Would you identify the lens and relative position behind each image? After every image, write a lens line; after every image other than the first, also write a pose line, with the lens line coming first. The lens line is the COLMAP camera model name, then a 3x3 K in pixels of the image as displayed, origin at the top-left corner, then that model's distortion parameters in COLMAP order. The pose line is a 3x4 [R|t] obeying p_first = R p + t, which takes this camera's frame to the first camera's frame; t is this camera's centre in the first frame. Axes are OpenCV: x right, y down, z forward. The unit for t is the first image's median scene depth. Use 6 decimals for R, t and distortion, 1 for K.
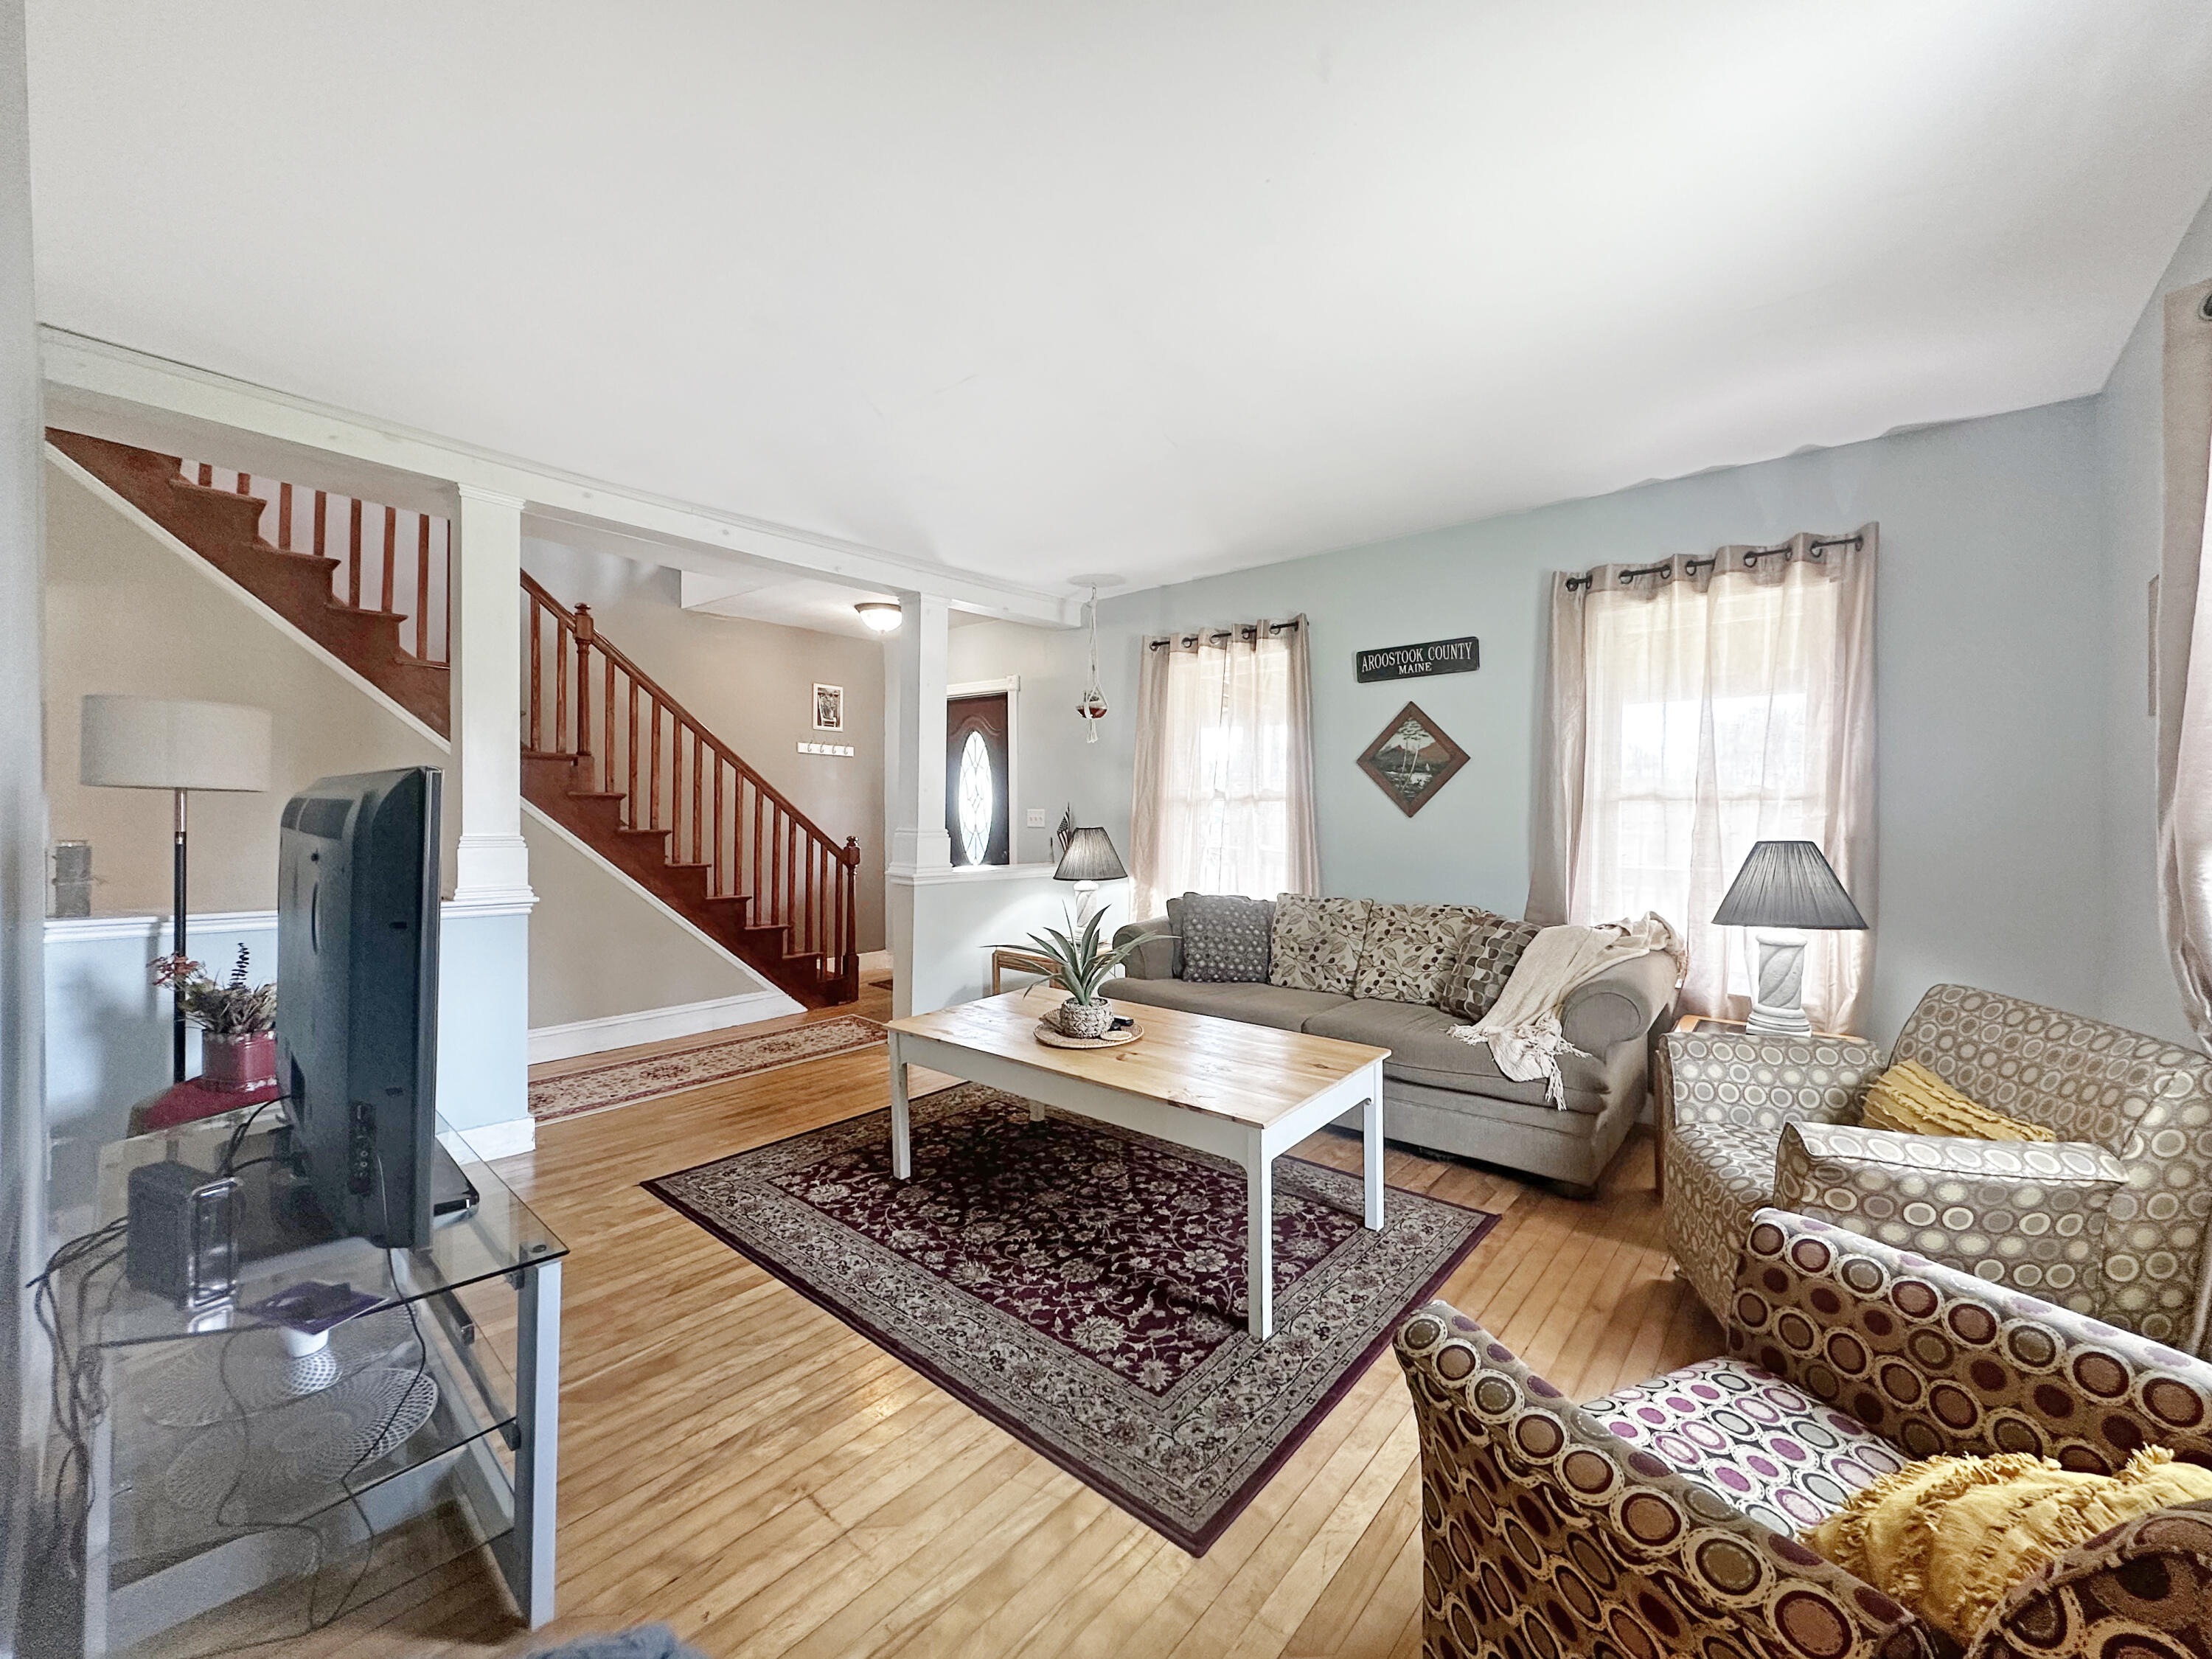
lens RADIAL K [[887.6, 0, 1098.4], [0, 887.6, 816.7], [0, 0, 1]] dist [0.000273, 0.000129]
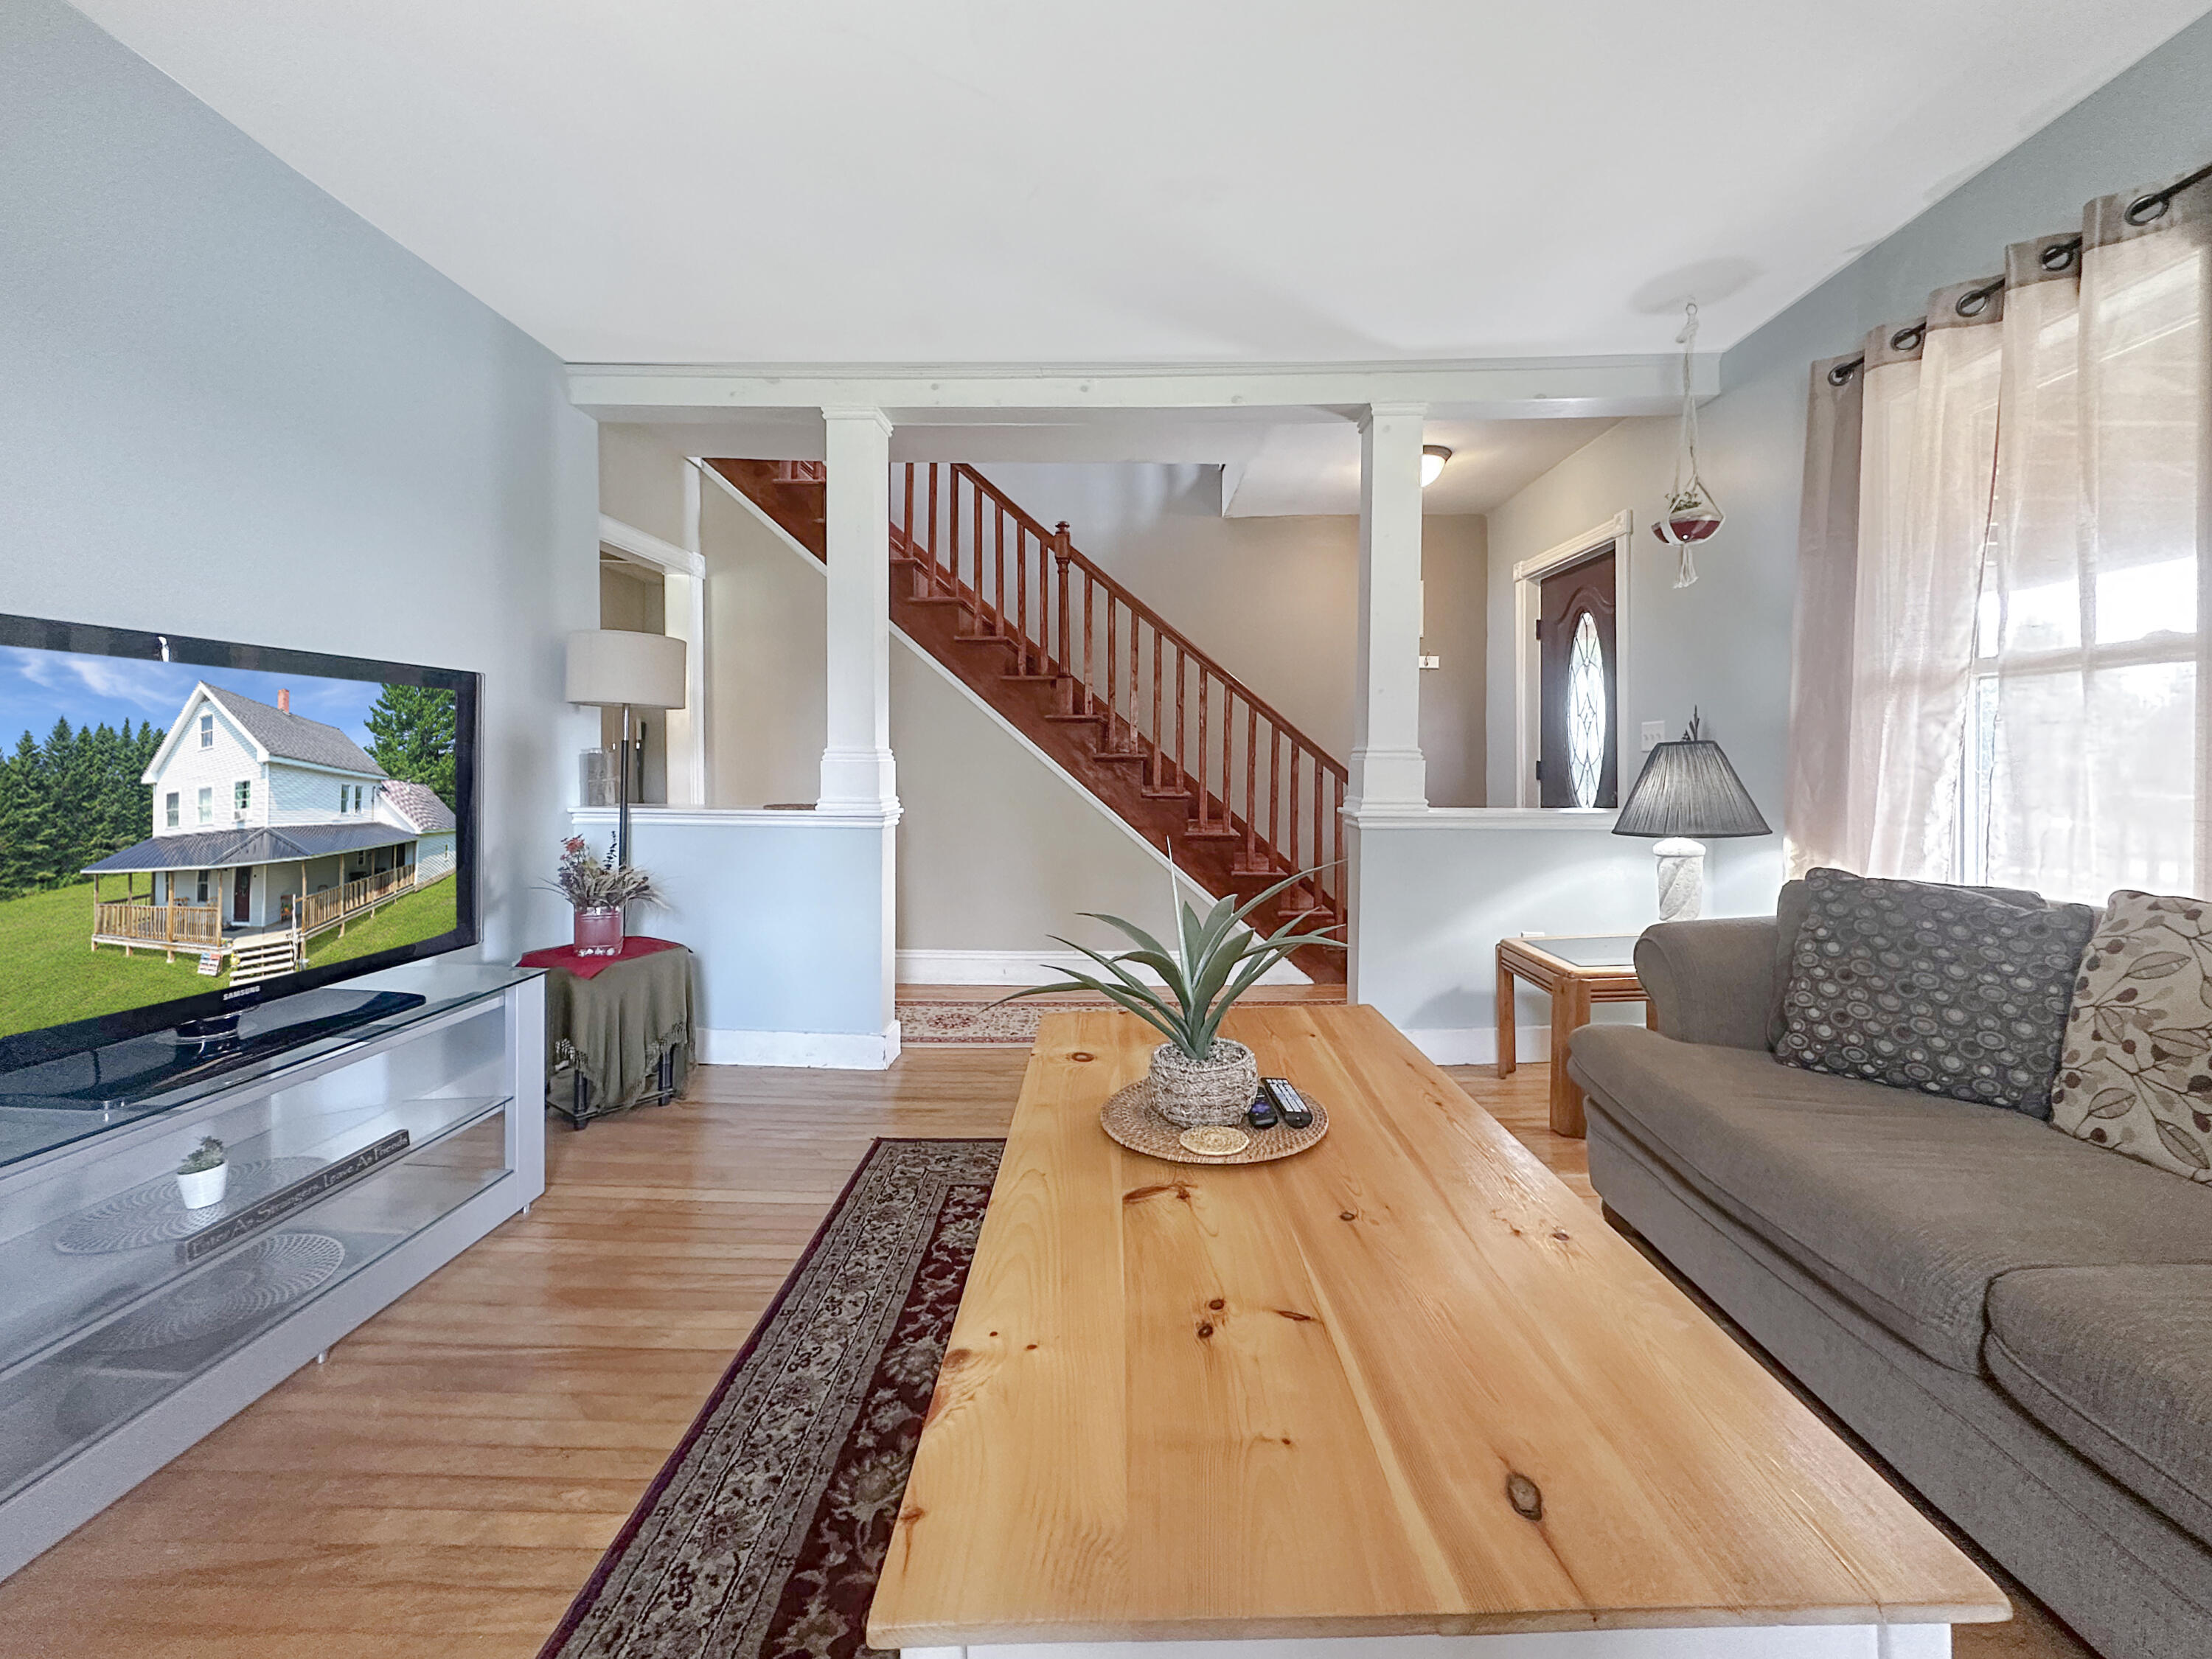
lens RADIAL K [[900.1, 0, 1113.7], [0, 900.1, 776.1], [0, 0, 1]] dist [-0.001786, 0.000059]
pose [[0.642796, 0.004078, -0.766027, 0.236729], [-0.001130, 0.999990, 0.004376, 0.038598], [0.766037, -0.001947, 0.642794, 0.458079]]
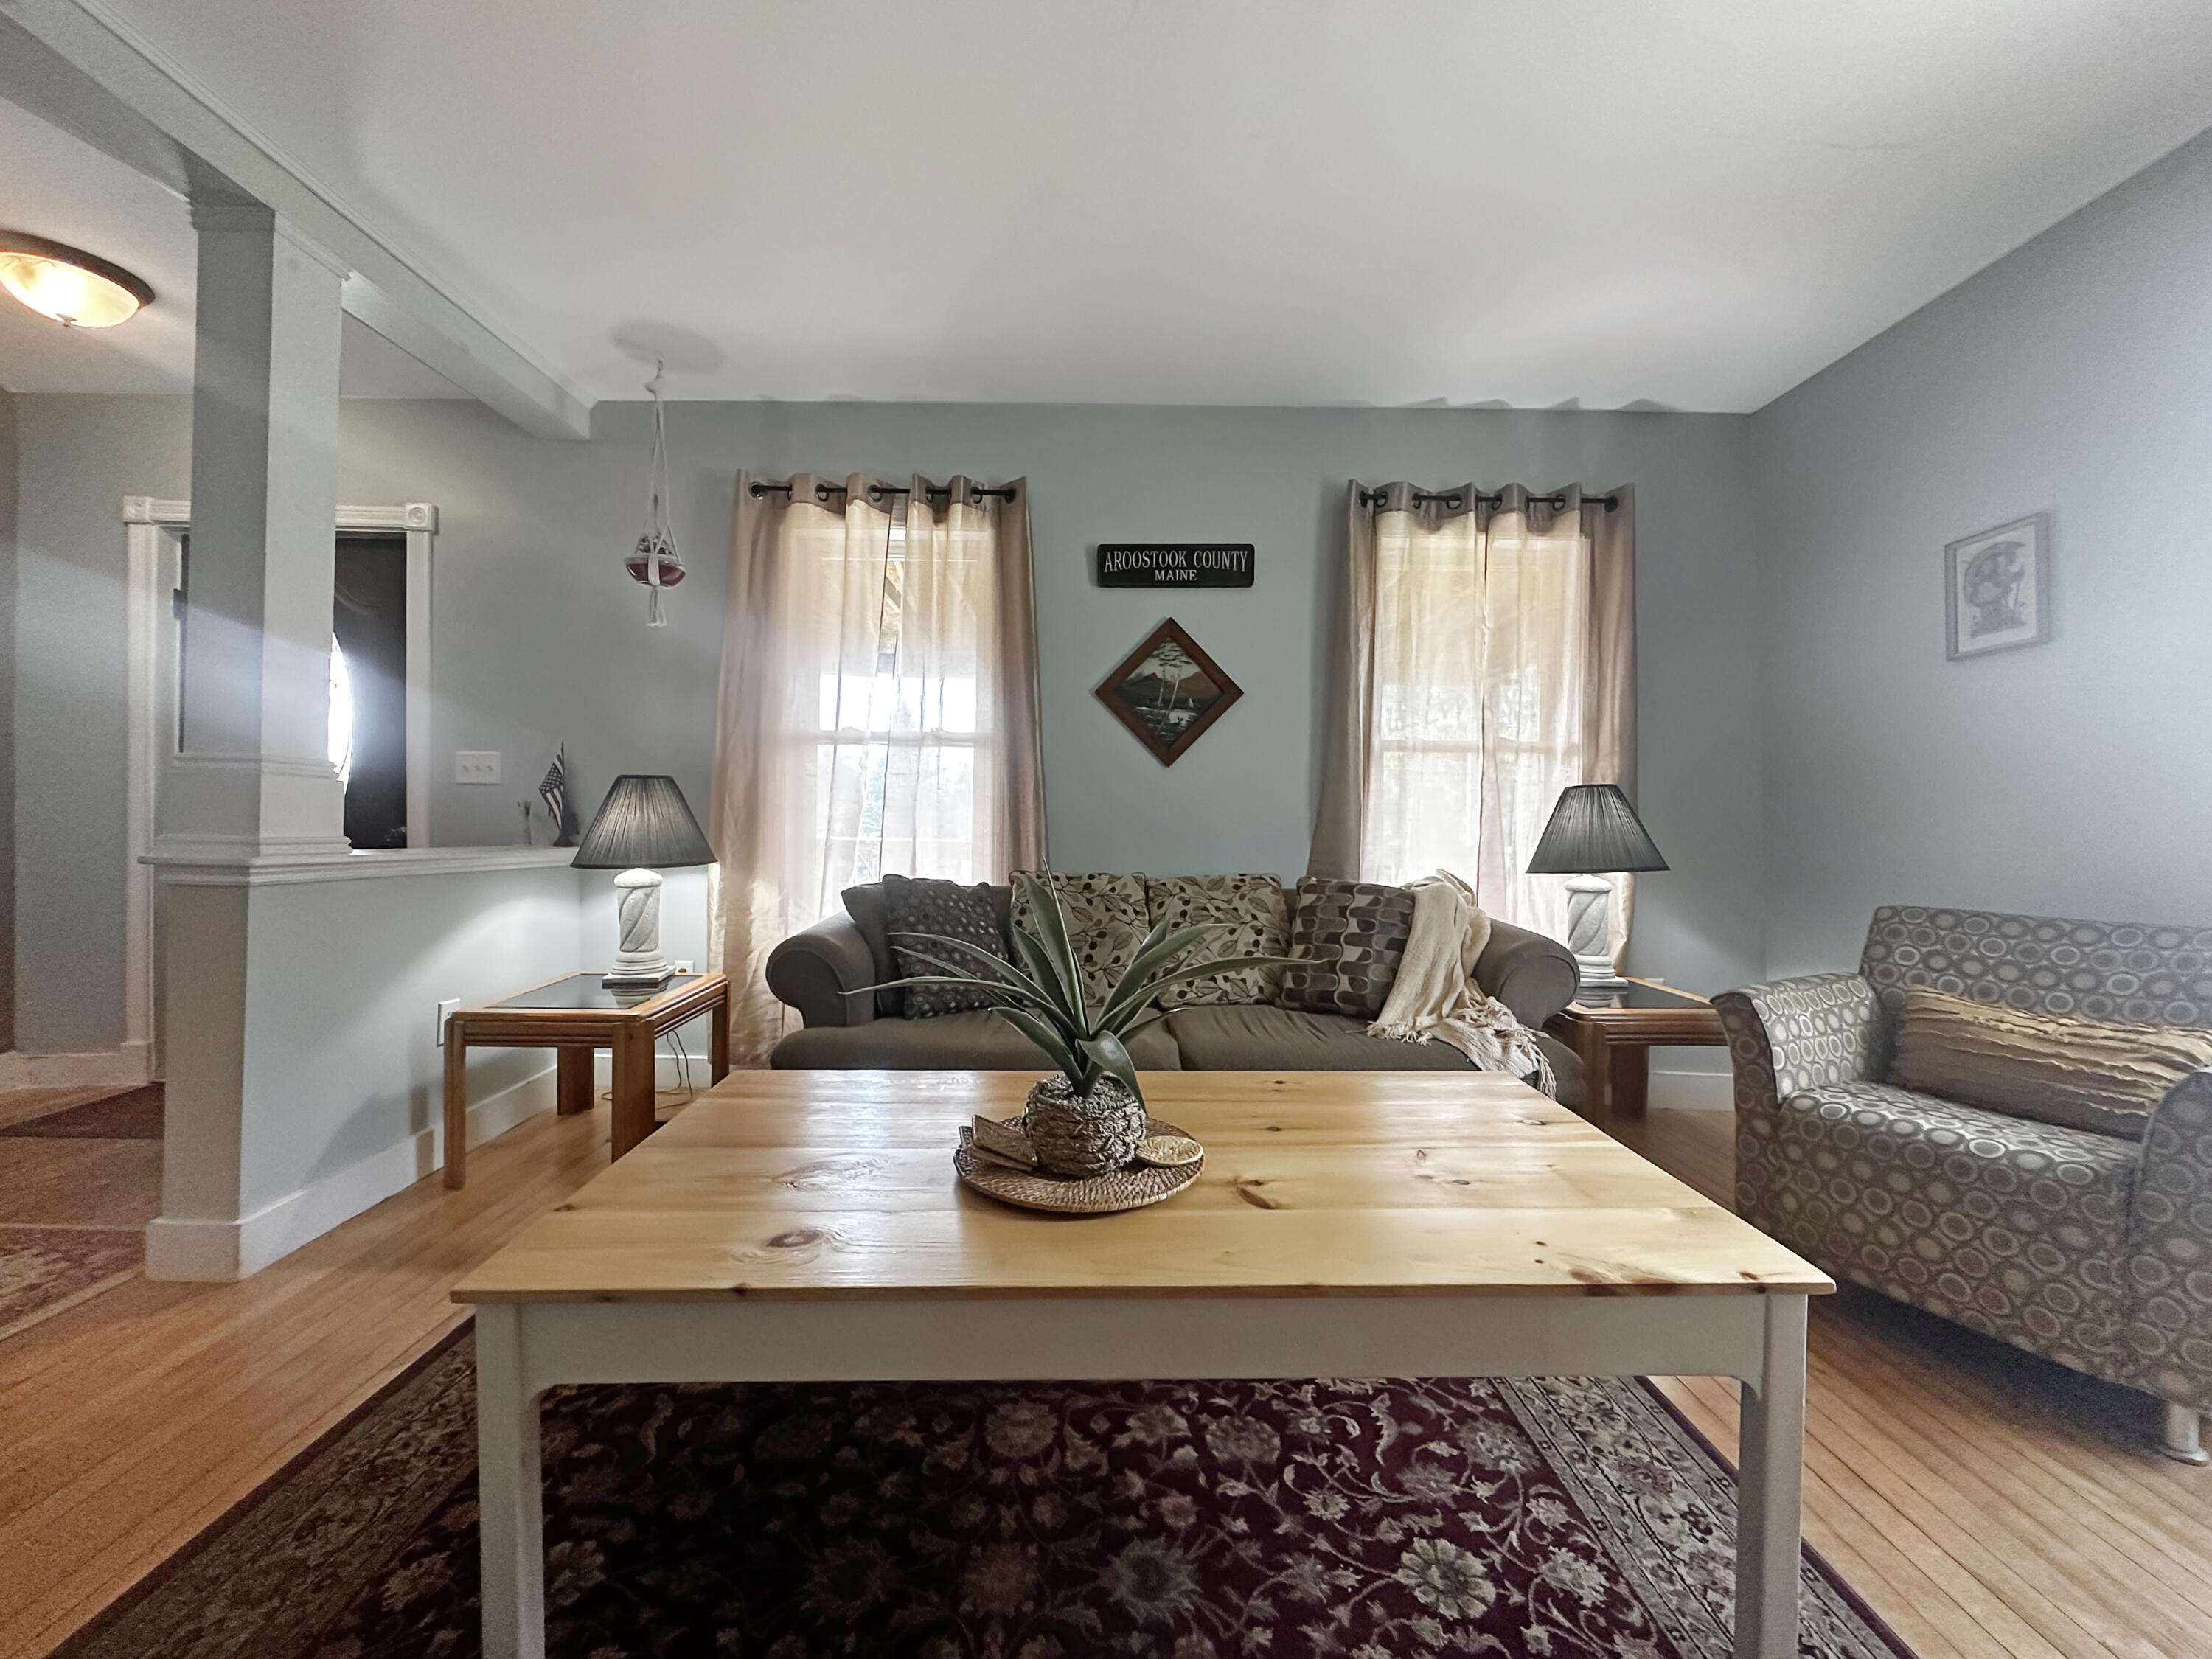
lens RADIAL K [[887.6, 0, 1098.4], [0, 887.6, 816.7], [0, 0, 1]] dist [0.000273, 0.000129]
pose [[0.744195, 0.011659, 0.667861, -0.217217], [-0.001209, 0.999870, -0.016108, 0.058665], [-0.667961, 0.011180, 0.744112, 0.475830]]
